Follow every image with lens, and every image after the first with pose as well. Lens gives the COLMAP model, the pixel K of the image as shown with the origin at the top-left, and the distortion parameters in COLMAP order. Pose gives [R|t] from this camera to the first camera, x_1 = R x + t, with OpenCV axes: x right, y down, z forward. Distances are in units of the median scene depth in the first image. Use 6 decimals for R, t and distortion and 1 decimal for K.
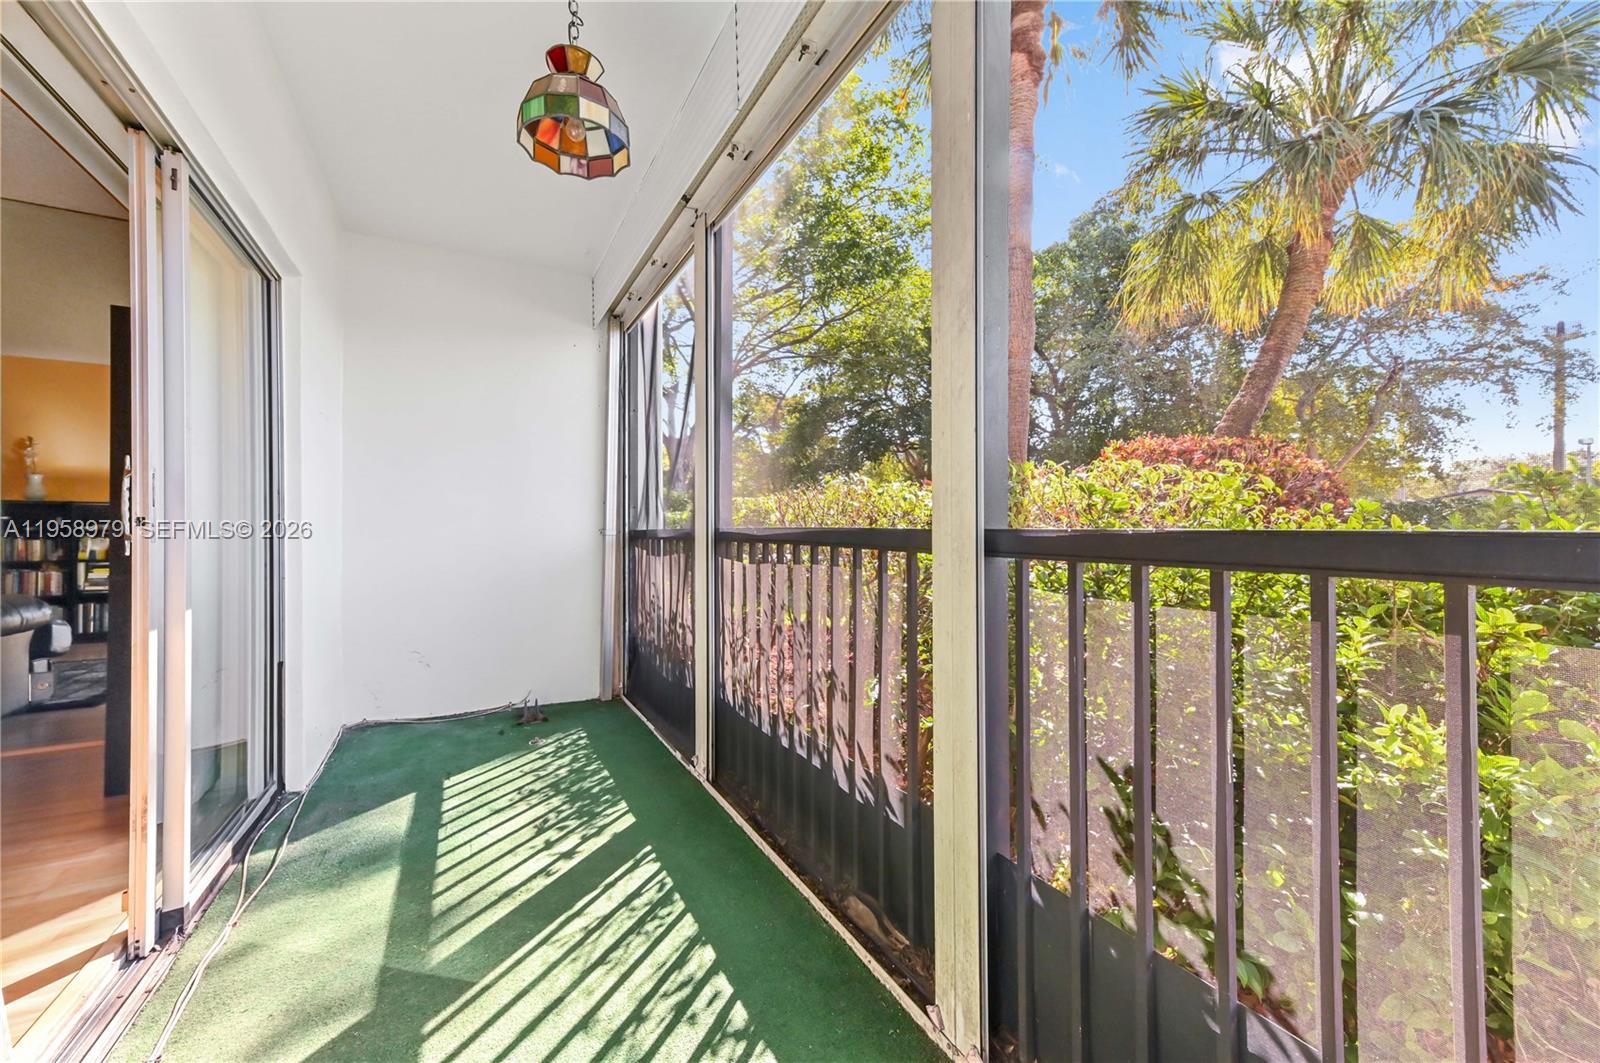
lens RADIAL K [[629.2, 0, 800.5], [0, 629.2, 523.4], [0, 0, 1]] dist [0.011866, 0.000243]
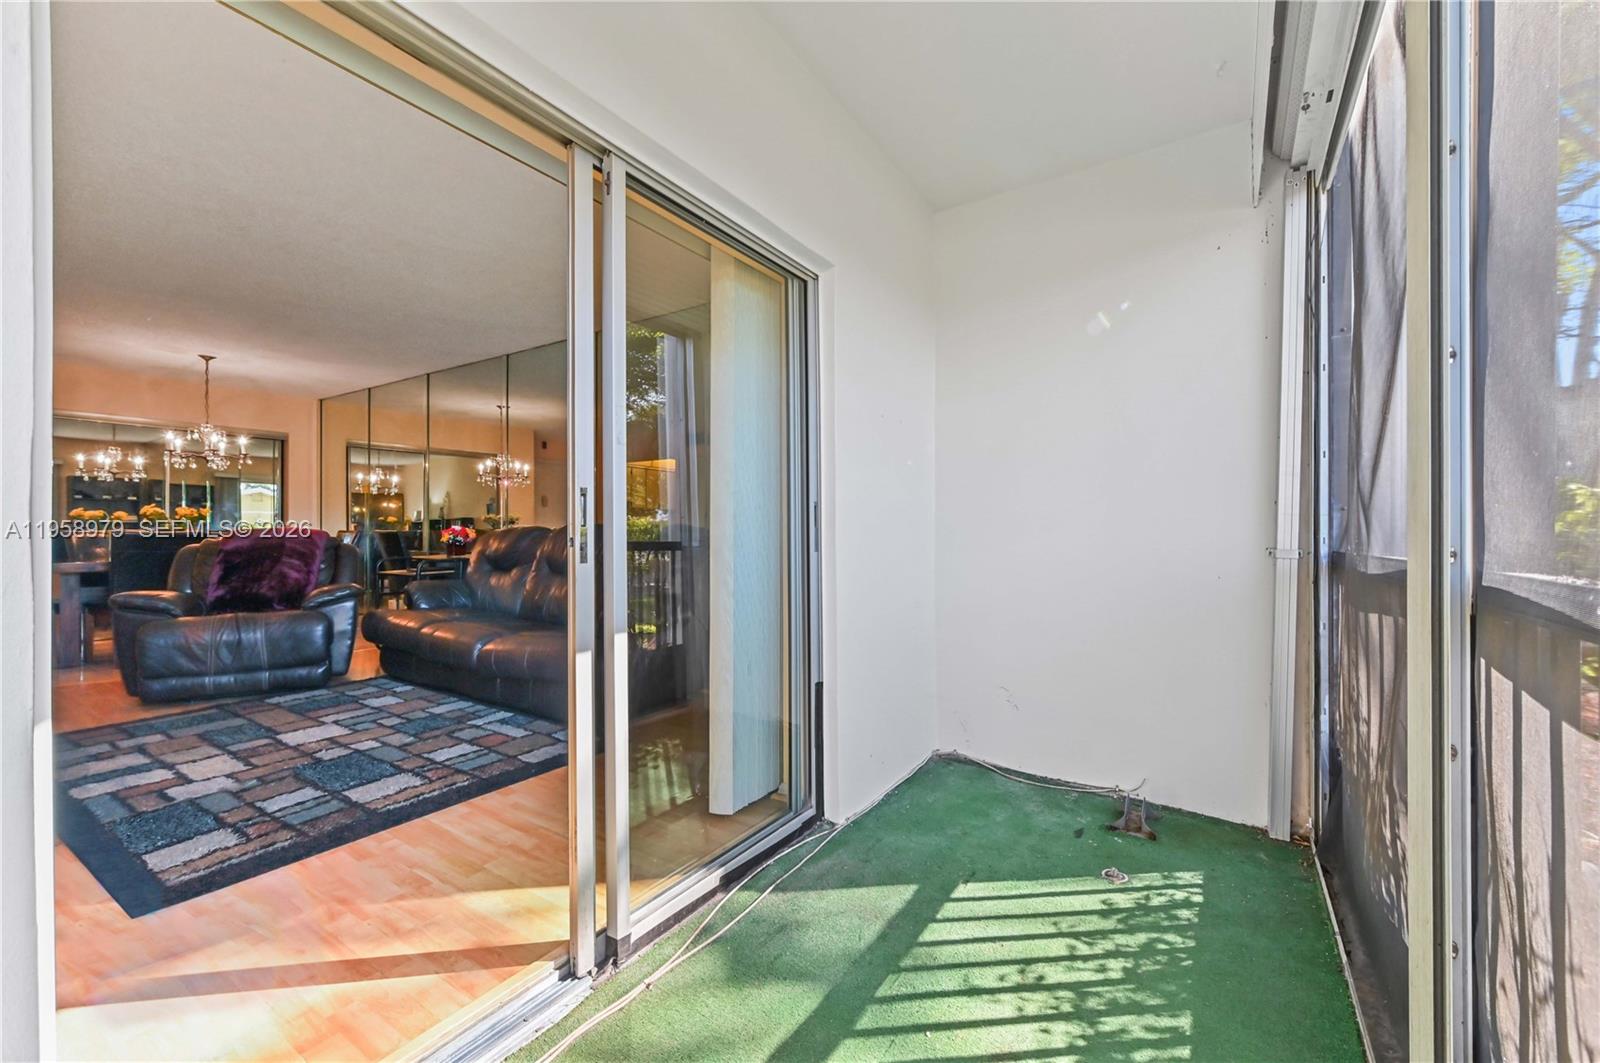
lens RADIAL K [[629.2, 0, 802.3], [0, 629.2, 535.8], [0, 0, 1]] dist [0.011866, 0.000243]
pose [[0.473165, 0.016472, -0.880820, -0.000797], [-0.003796, 0.999854, 0.016659, -0.015752], [0.880965, -0.004539, 0.473159, 0.472289]]
